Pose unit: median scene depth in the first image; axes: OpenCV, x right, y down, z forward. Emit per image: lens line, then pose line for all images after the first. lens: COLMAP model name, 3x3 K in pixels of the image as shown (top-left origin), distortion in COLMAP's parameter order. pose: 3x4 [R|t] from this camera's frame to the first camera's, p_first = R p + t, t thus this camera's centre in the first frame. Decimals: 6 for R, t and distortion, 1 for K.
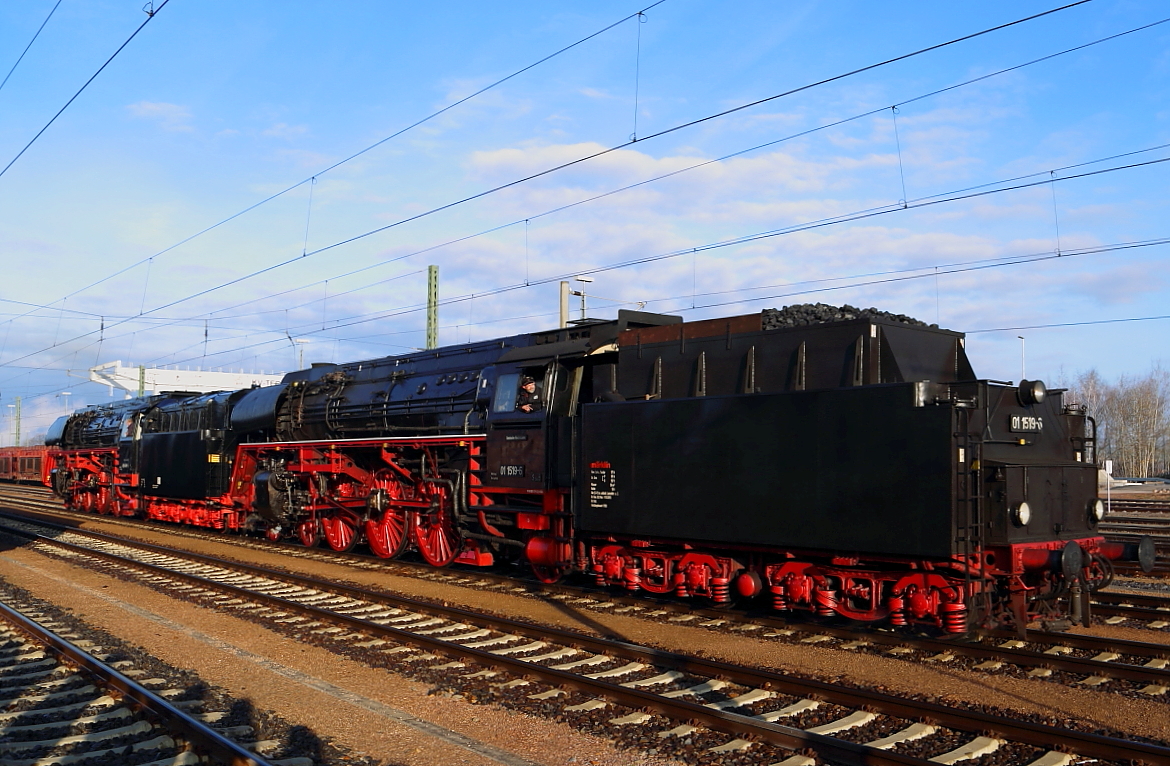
lens RADIAL K [[1032.8, 0, 589.3], [0, 1032.8, 387.1], [0, 0, 1]] dist [-0.159390, -0.008957]
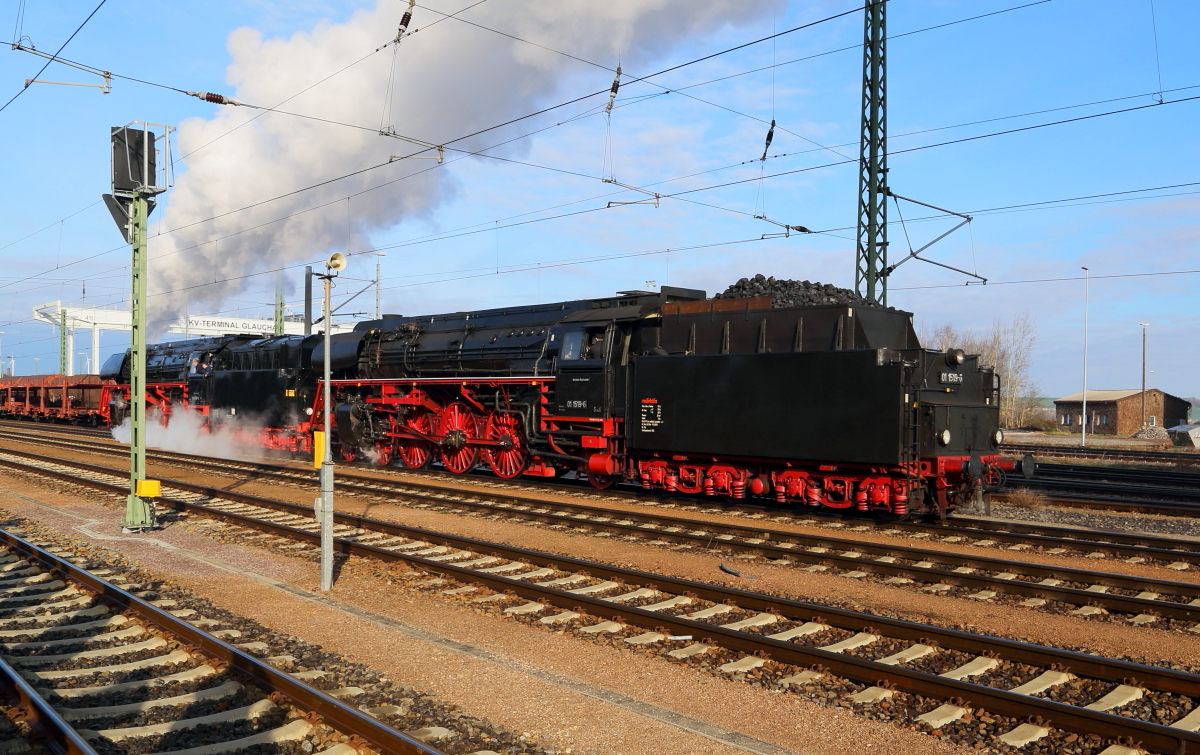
lens RADIAL K [[982.3, 0, 596.7], [0, 982.3, 381.4], [0, 0, 1]] dist [-0.167021, -0.004211]
pose [[0.999477, 0.014471, 0.028933, -0.094450], [-0.016018, 0.998414, 0.053973, -0.019384], [-0.028106, -0.054408, 0.998123, -0.294307]]
